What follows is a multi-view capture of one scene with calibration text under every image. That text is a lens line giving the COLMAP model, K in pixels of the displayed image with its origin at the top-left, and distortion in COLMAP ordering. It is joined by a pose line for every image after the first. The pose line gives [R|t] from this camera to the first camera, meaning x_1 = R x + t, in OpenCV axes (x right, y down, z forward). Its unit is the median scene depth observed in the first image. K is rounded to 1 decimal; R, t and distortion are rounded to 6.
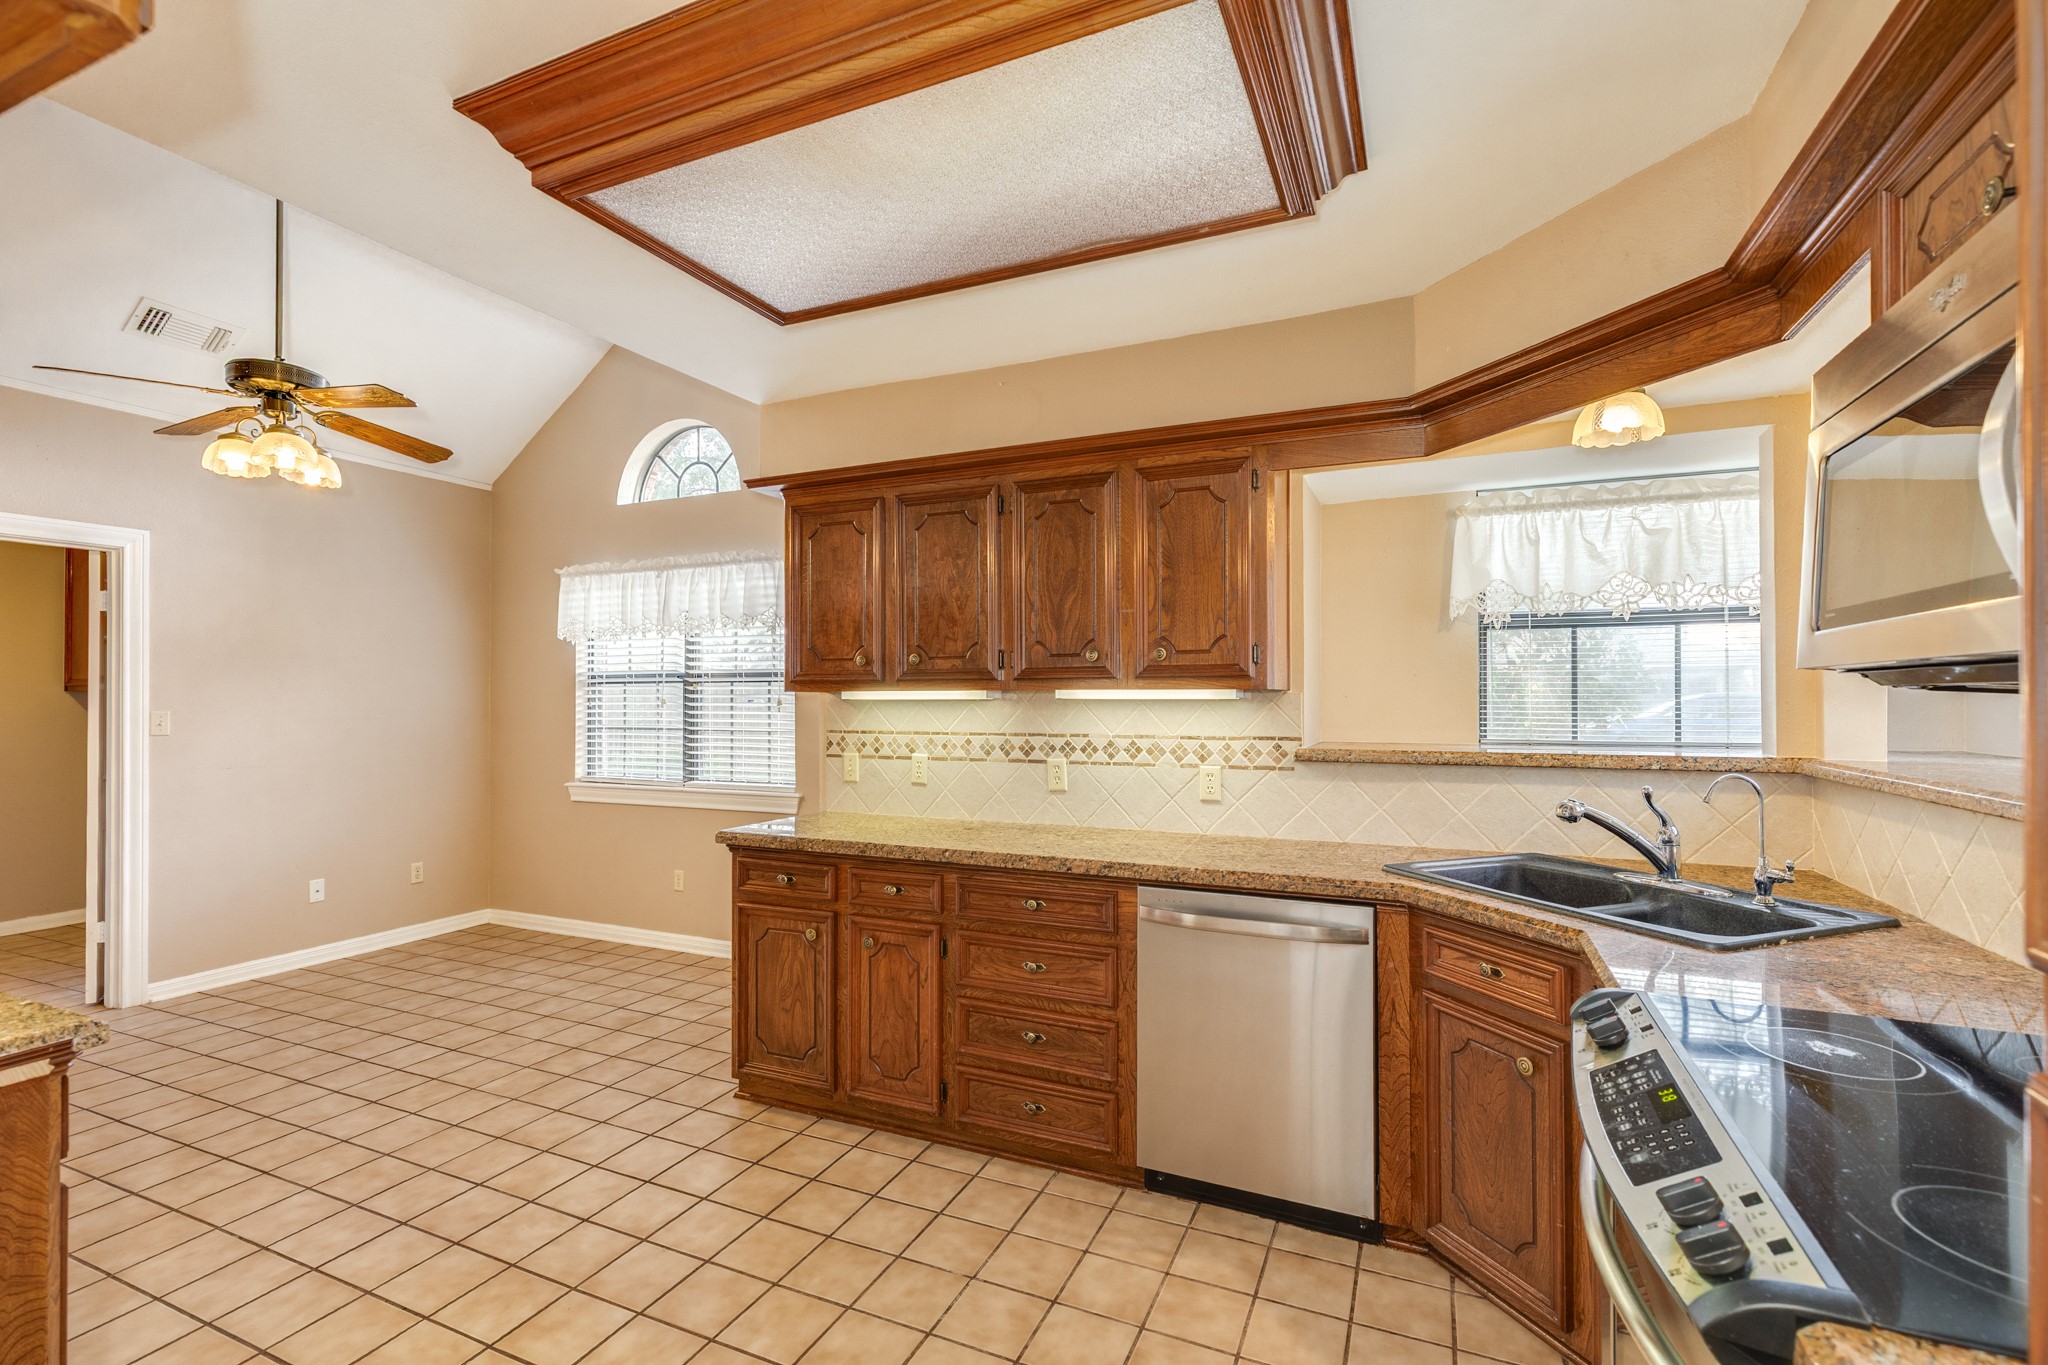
lens RADIAL K [[909.7, 0, 1023.4], [0, 909.7, 691.1], [0, 0, 1]] dist [0.004032, 0.000348]
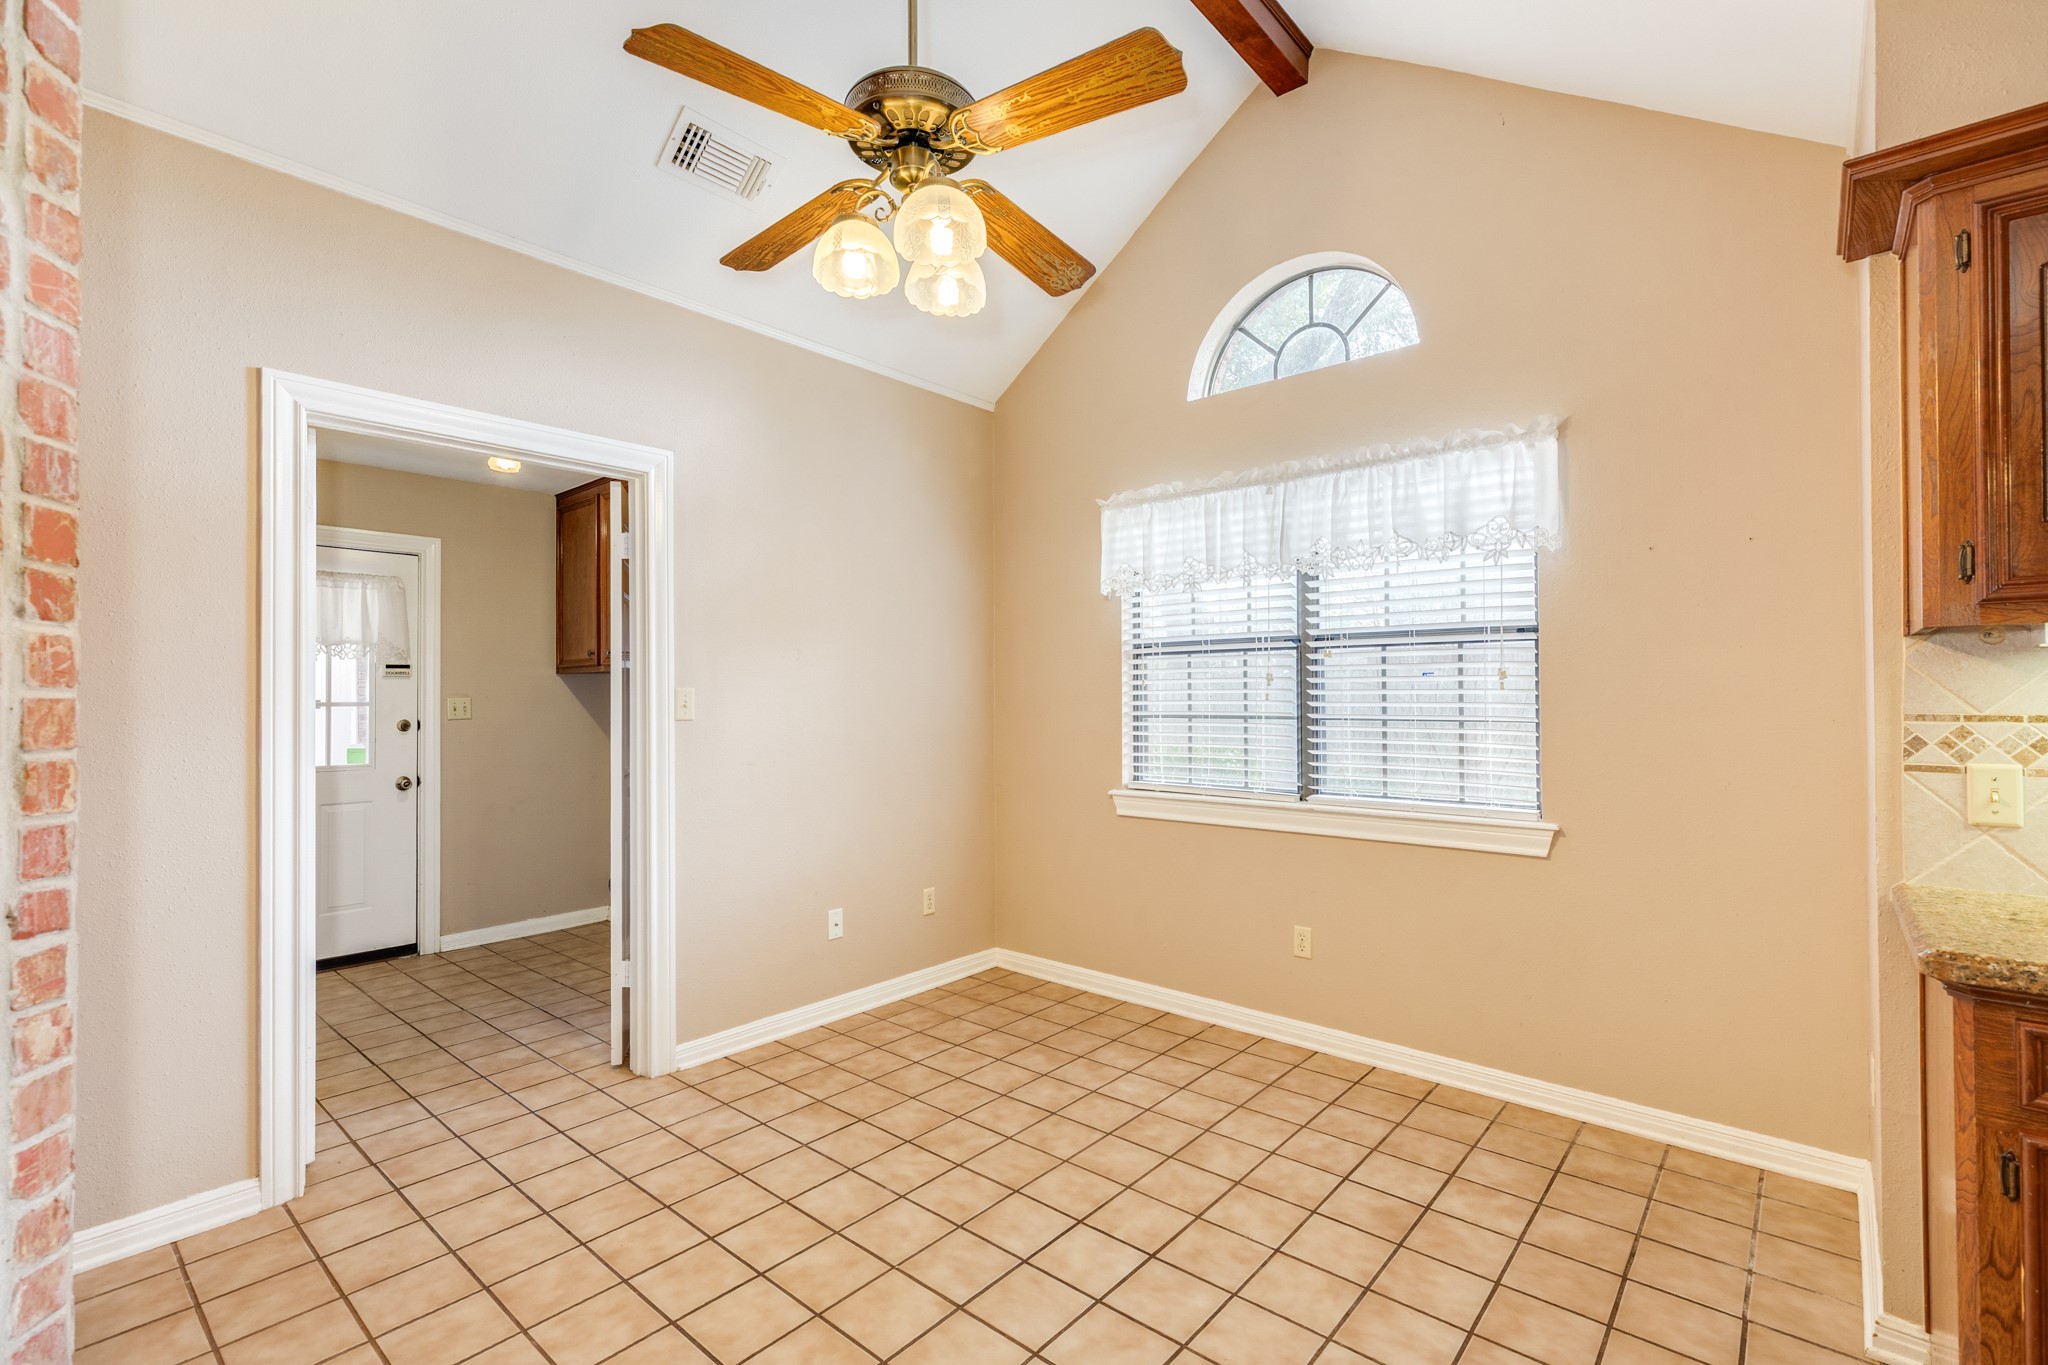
lens RADIAL K [[909.7, 0, 1023.4], [0, 909.7, 691.1], [0, 0, 1]] dist [0.004032, 0.000348]
pose [[0.957122, -0.003531, -0.289665, -0.393610], [0.004579, 0.999985, 0.002940, 0.020370], [0.289651, -0.004140, 0.957124, 0.306701]]
